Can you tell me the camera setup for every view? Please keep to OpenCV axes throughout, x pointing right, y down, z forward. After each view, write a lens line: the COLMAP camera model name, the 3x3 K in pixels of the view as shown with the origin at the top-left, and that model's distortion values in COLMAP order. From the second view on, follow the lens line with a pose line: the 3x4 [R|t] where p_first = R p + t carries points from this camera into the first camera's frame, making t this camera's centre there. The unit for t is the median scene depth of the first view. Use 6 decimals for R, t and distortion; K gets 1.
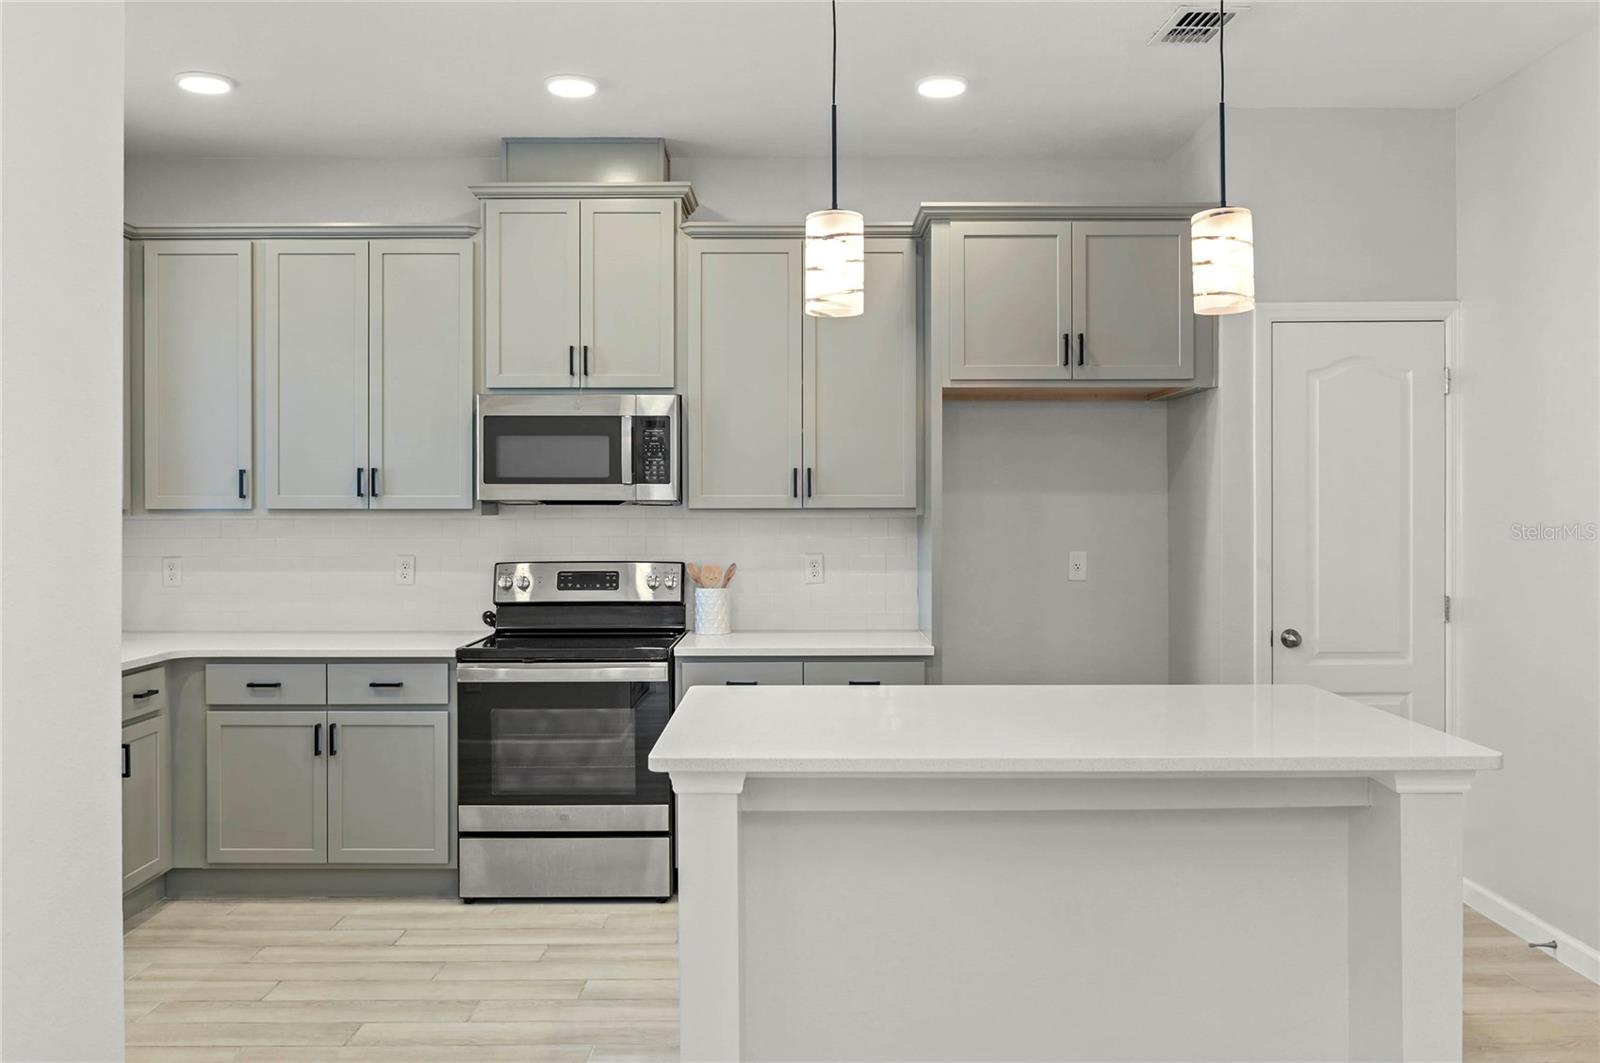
lens RADIAL K [[1273.6, 0, 795.7], [0, 1273.6, 507.6], [0, 0, 1]] dist [-0.006611, -0.008833]
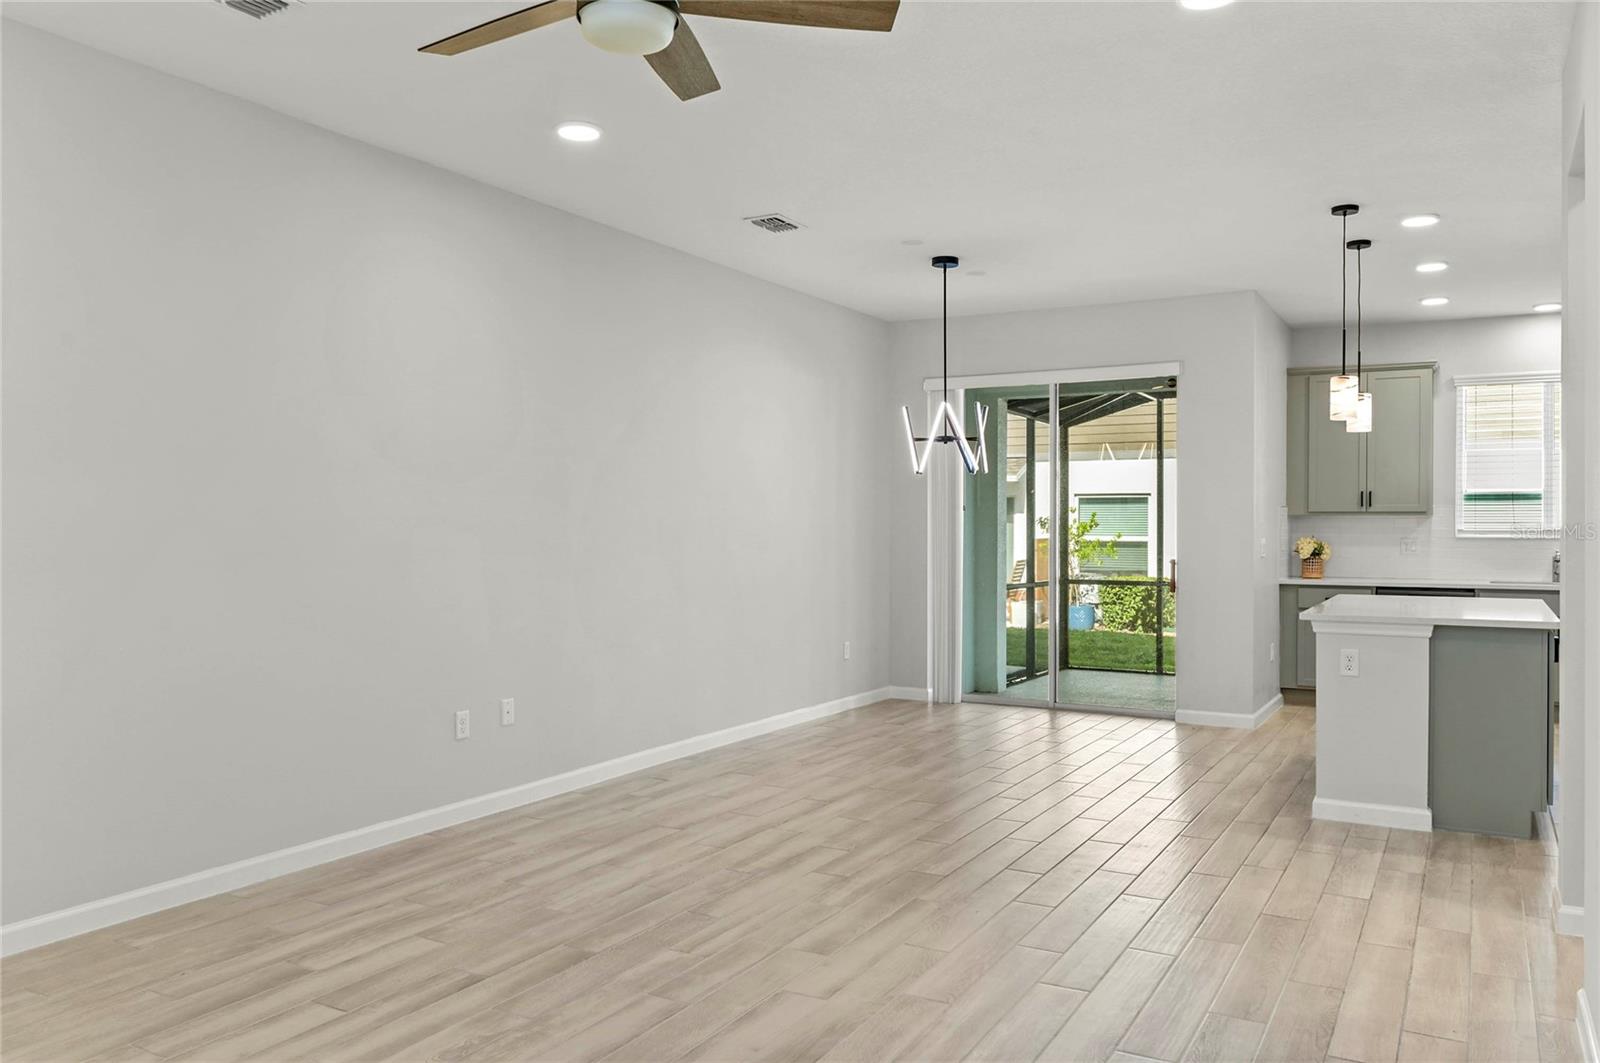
lens RADIAL K [[1194.7, 0, 798.5], [0, 1194.7, 537.2], [0, 0, 1]] dist [-0.003727, -0.003745]
pose [[-0.495843, 0.011676, -0.868334, 1.497714], [-0.001025, 0.999901, 0.014031, 0.016003], [0.868412, 0.007847, -0.495782, 0.673523]]
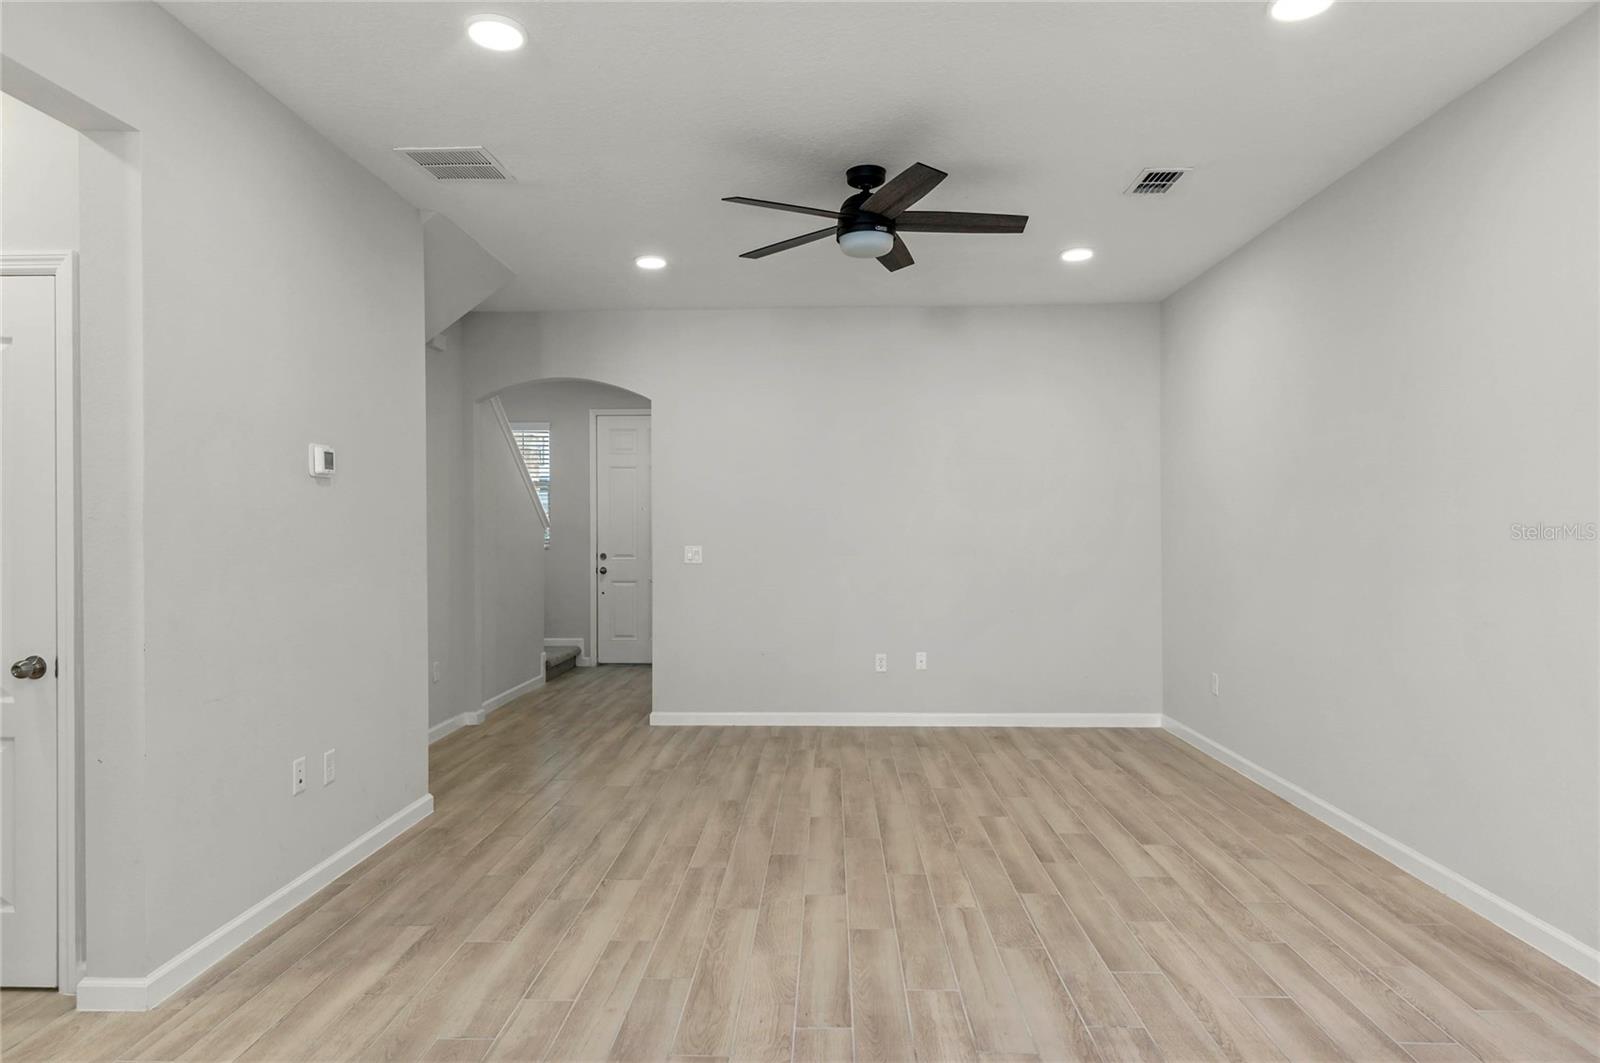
lens RADIAL K [[939.8, 0, 800.0], [0, 939.8, 531.5], [0, 0, 1]] dist [0.014426, -0.003551]
pose [[0.035426, 0.000386, 0.999372, 0.174819], [0.005073, 0.999987, -0.000566, 0.017082], [-0.999359, 0.005090, 0.035424, 0.324530]]
